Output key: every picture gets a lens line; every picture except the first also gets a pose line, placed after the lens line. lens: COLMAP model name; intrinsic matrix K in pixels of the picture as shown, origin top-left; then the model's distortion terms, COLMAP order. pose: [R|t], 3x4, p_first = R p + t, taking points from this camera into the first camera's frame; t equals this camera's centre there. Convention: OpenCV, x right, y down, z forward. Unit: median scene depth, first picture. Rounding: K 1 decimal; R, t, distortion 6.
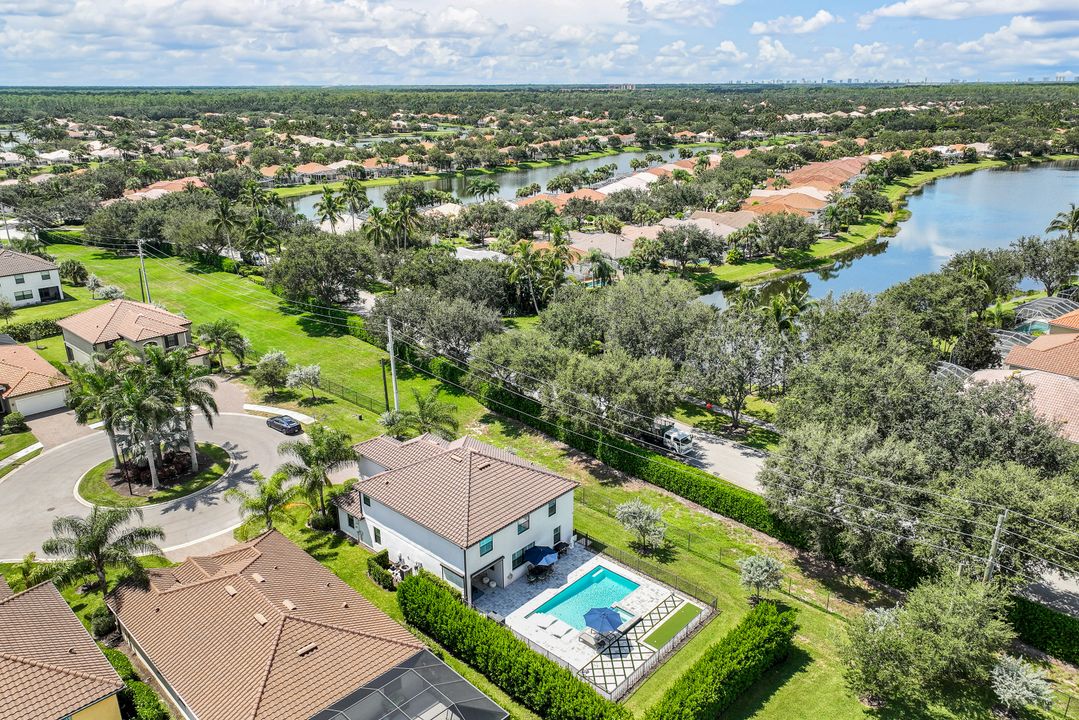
lens RADIAL K [[757.7, 0, 556.6], [0, 757.7, 362.4], [0, 0, 1]] dist [0.001769, 0.000670]
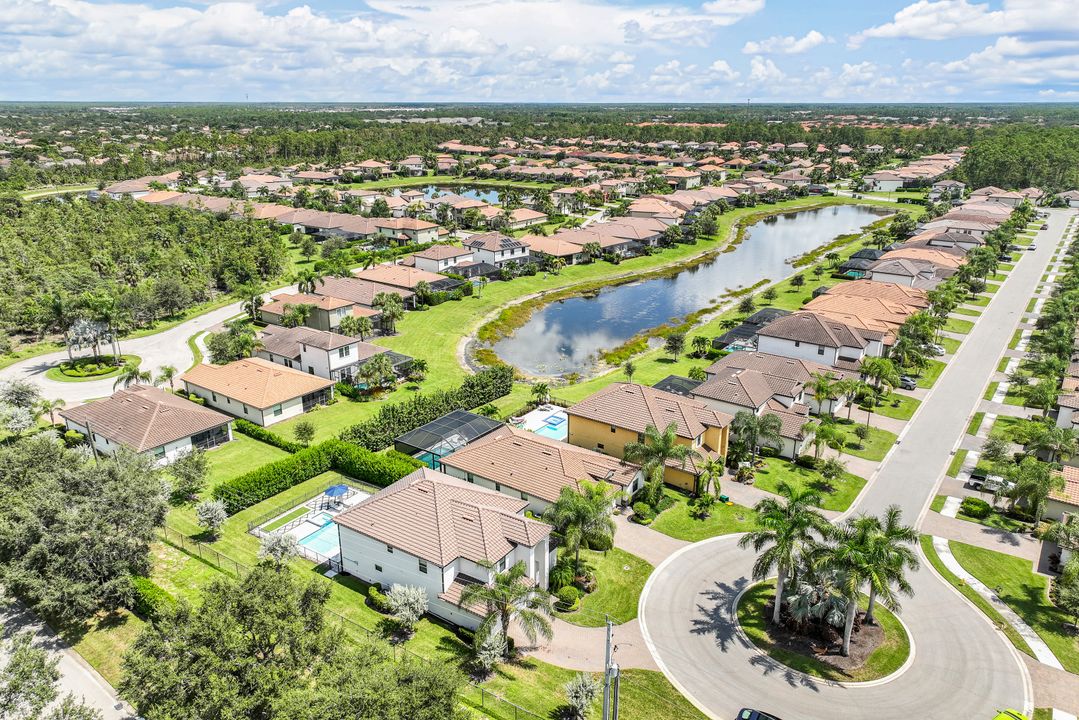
lens RADIAL K [[763.2, 0, 526.7], [0, 763.2, 361.6], [0, 0, 1]] dist [0.008659, 0.002158]
pose [[-0.994068, 0.036992, -0.102277, -0.148438], [-0.035370, 0.779307, 0.625643, -0.727283], [0.102849, 0.625550, -0.773376, 1.727726]]
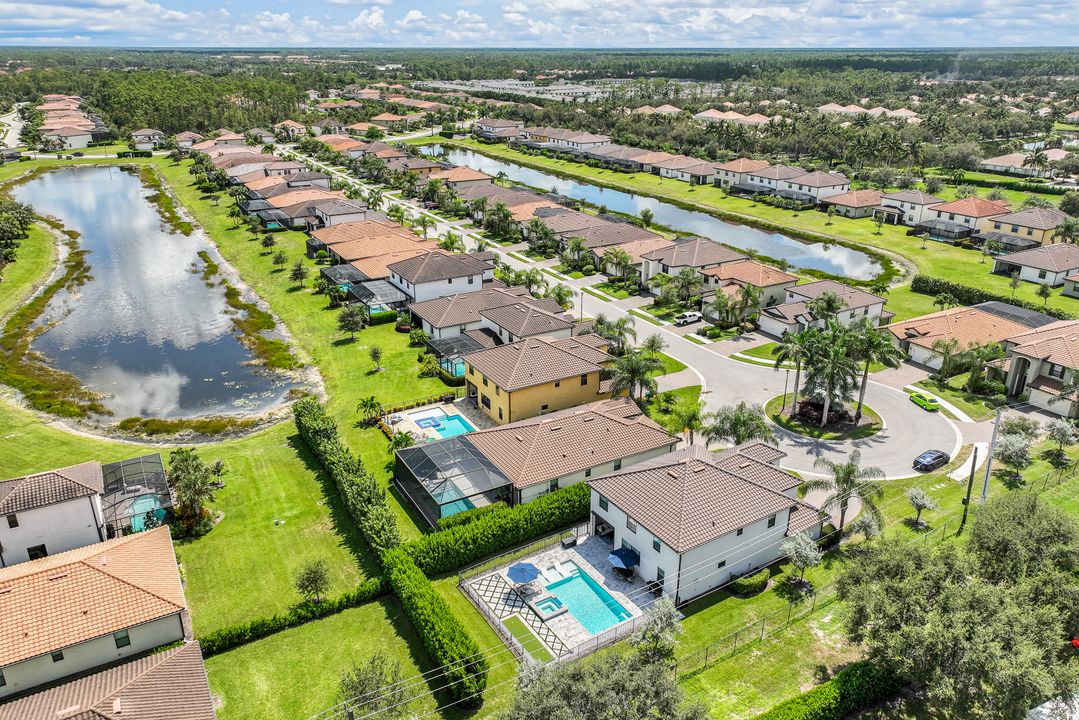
lens RADIAL K [[796.9, 0, 539.5], [0, 796.9, 360.0], [0, 0, 1]] dist [0.002242, 0.000431]
pose [[-0.290121, 0.354257, -0.889006, 0.869998], [-0.327454, 0.836138, 0.440053, -0.417857], [0.899224, 0.418777, -0.126578, 0.851934]]
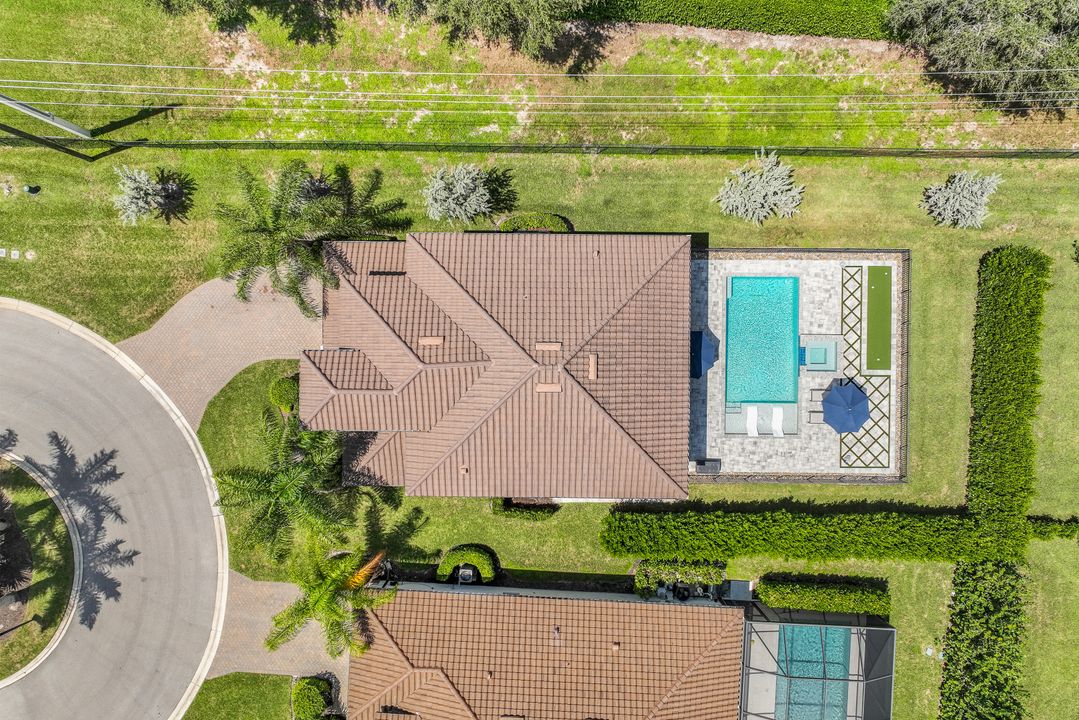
lens RADIAL K [[763.2, 0, 526.7], [0, 763.2, 361.6], [0, 0, 1]] dist [0.008659, 0.002158]
pose [[0.761320, -0.648320, 0.008550, -0.134703], [0.216555, 0.266685, 0.939140, -0.394048], [-0.611143, -0.713134, 0.343429, 0.789736]]
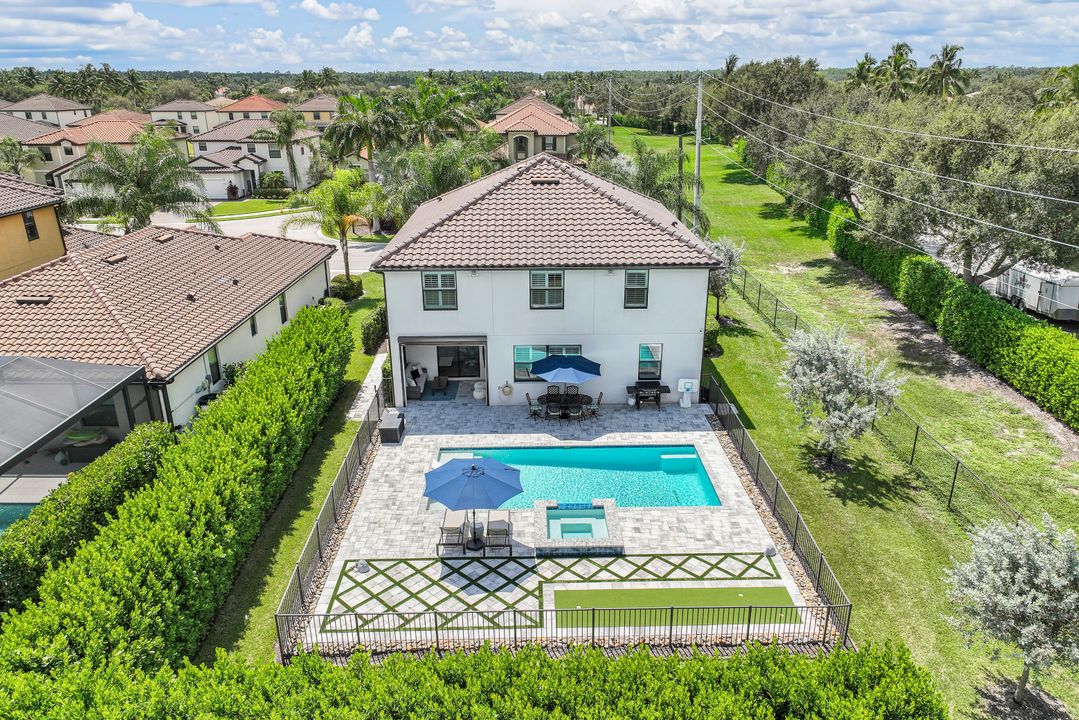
lens RADIAL K [[757.7, 0, 556.6], [0, 757.7, 362.4], [0, 0, 1]] dist [0.001769, 0.000670]
pose [[0.683136, 0.245796, -0.687684, 0.278573], [-0.236051, 0.965428, 0.110580, 0.186530], [0.691090, 0.086787, 0.717540, 0.611778]]
